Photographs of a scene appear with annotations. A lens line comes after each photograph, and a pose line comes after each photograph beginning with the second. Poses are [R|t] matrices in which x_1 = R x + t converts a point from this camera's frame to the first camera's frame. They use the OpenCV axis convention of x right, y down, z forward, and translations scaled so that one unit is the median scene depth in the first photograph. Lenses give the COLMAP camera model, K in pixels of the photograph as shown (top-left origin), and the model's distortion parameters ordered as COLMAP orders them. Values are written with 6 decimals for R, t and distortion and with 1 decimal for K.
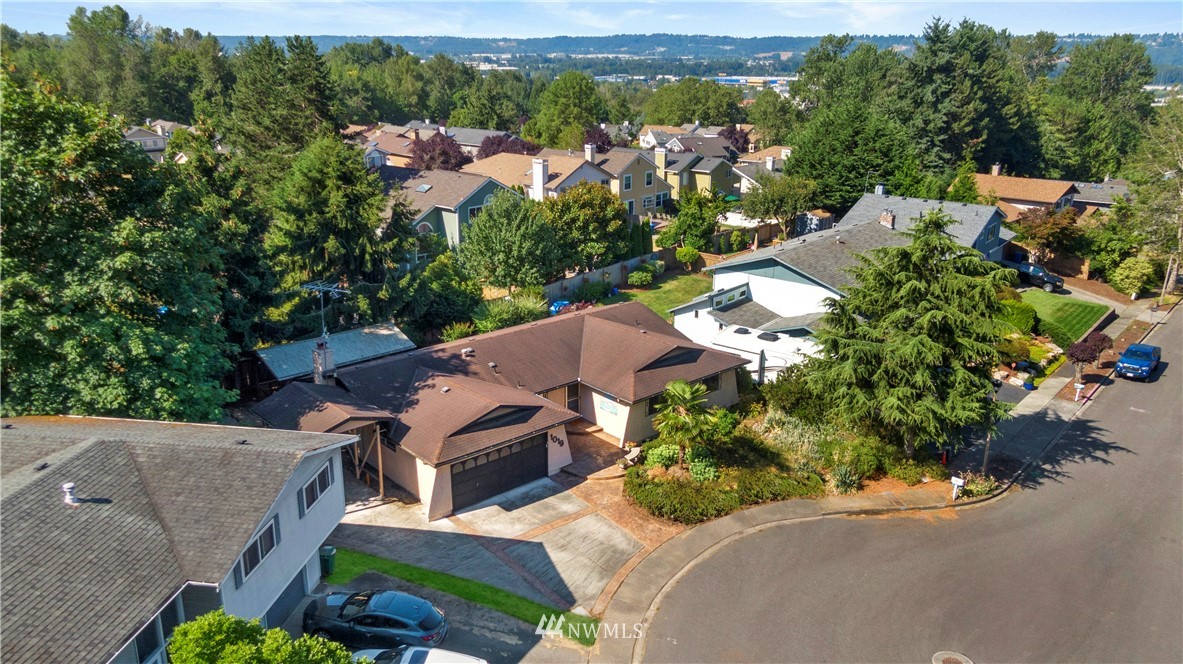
lens RADIAL K [[888.0, 0, 579.3], [0, 888.0, 336.0], [0, 0, 1]] dist [0.004300, -0.002493]
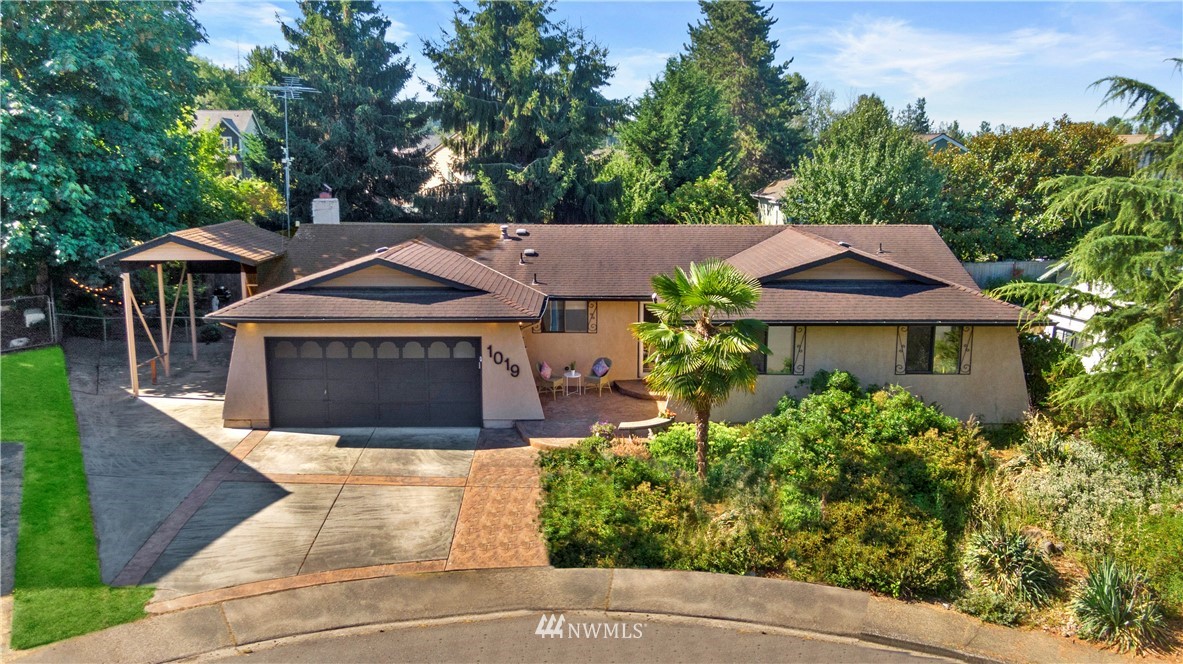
lens RADIAL K [[998.2, 0, 591.5], [0, 998.2, 332.0], [0, 0, 1]] dist [0.013260, 0.006511]
pose [[0.750588, 0.112775, -0.651075, 0.329561], [-0.202935, 0.977052, -0.064714, 0.106452], [0.628836, 0.180699, 0.756249, 0.483743]]
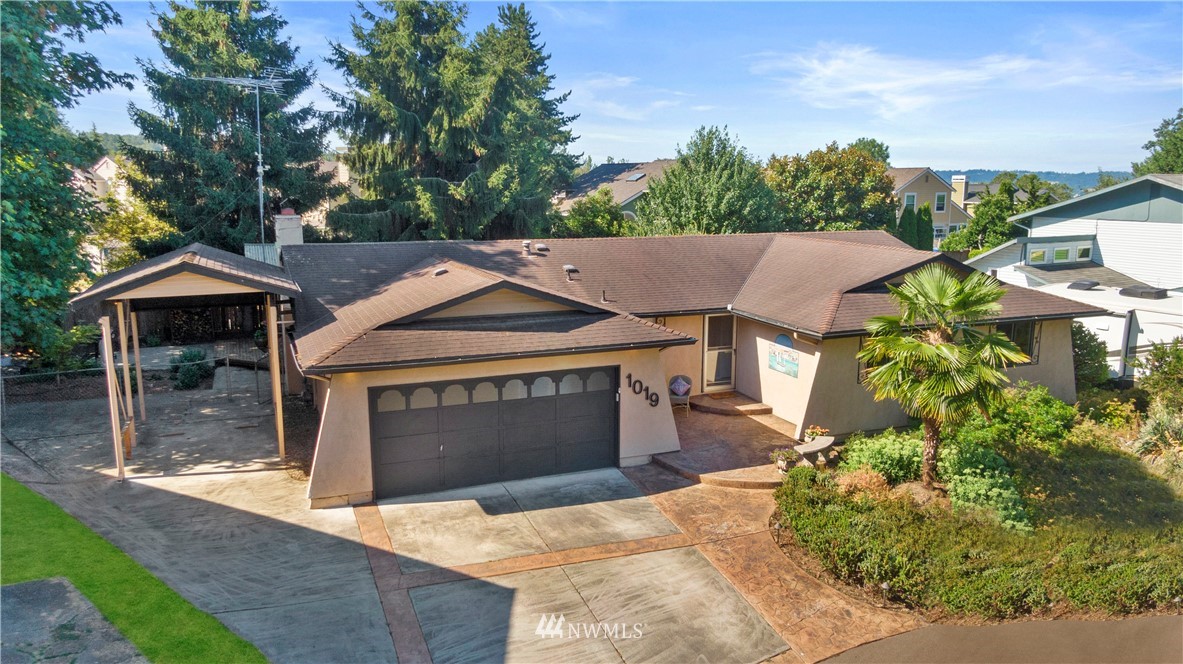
lens RADIAL K [[837.3, 0, 591.5], [0, 837.3, 332.0], [0, 0, 1]] dist [0.003636, -0.004378]
pose [[0.943163, 0.055332, -0.327693, 0.076459], [-0.100596, 0.987317, -0.122823, 0.119475], [0.316741, 0.148807, 0.936767, 0.476502]]
